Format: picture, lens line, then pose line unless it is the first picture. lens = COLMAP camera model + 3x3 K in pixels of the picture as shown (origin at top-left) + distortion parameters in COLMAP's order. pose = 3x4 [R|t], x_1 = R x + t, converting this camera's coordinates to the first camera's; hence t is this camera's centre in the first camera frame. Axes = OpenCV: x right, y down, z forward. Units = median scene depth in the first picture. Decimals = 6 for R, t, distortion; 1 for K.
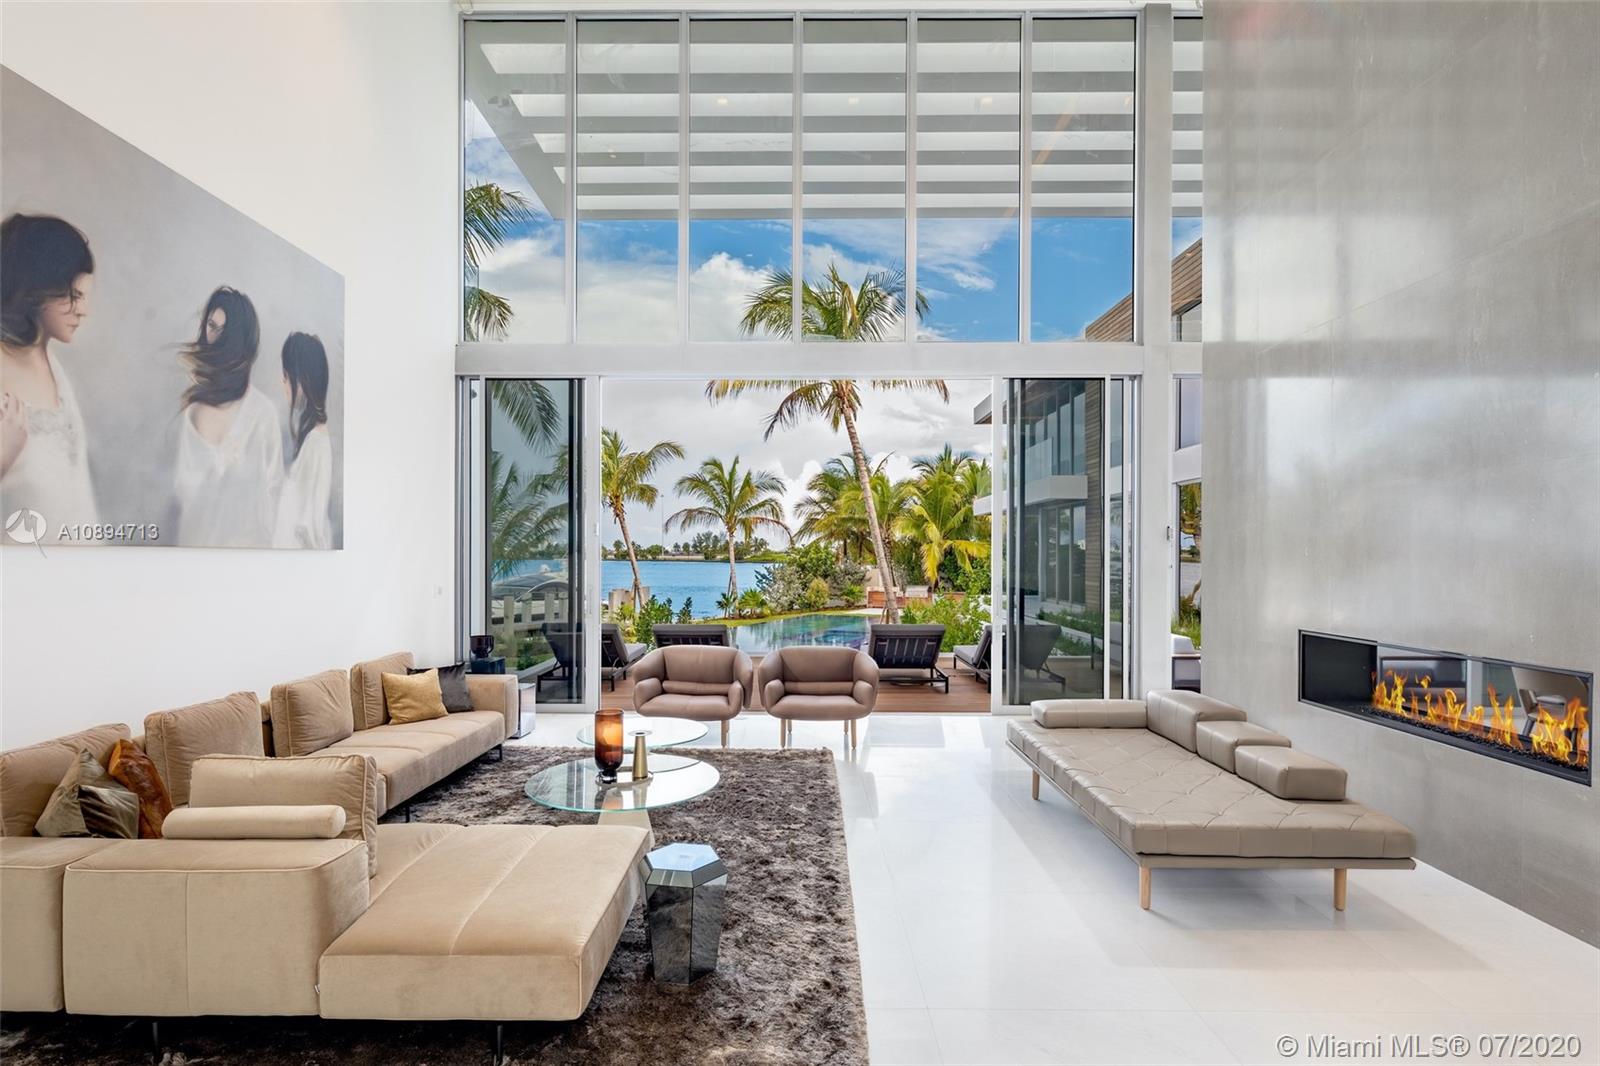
lens RADIAL K [[796.0, 0, 798.3], [0, 796.0, 541.6], [0, 0, 1]] dist [0.003444, -0.001102]
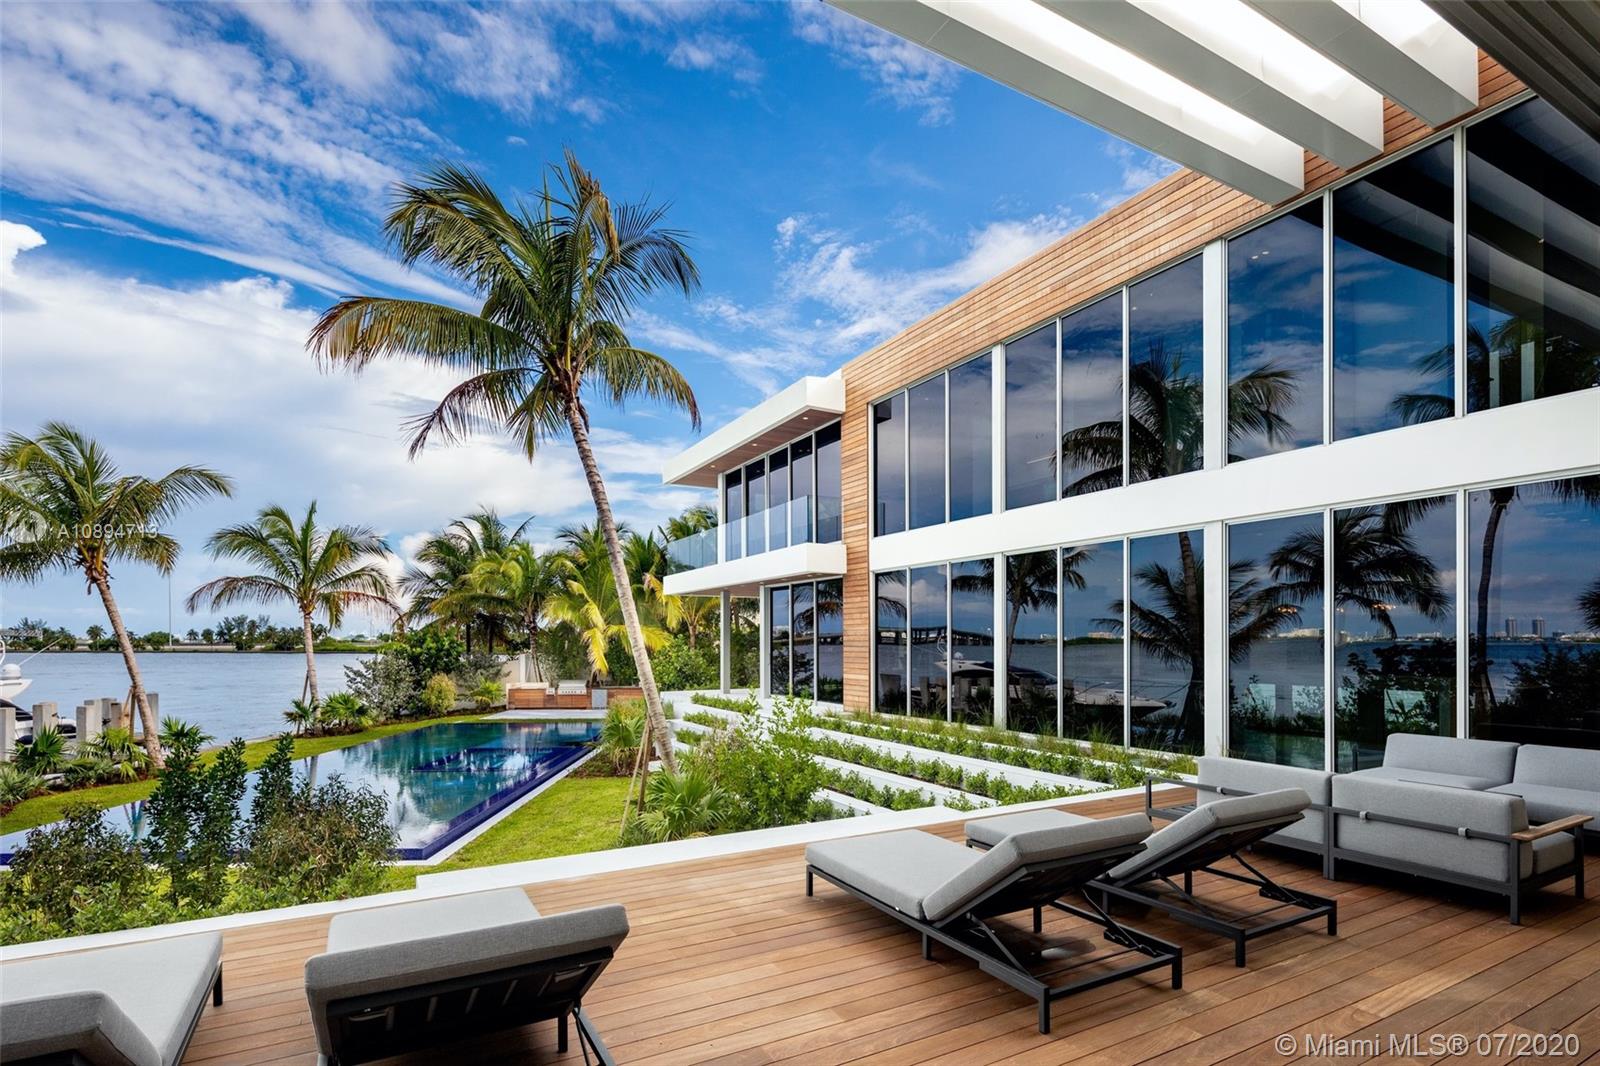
lens RADIAL K [[777.3, 0, 795.3], [0, 777.3, 630.8], [0, 0, 1]] dist [-0.000721, -0.000555]
pose [[0.872223, 0.000852, 0.489108, -0.042586], [-0.002121, 0.999996, 0.002041, 0.002261], [-0.489105, -0.002818, 0.872221, 0.186543]]
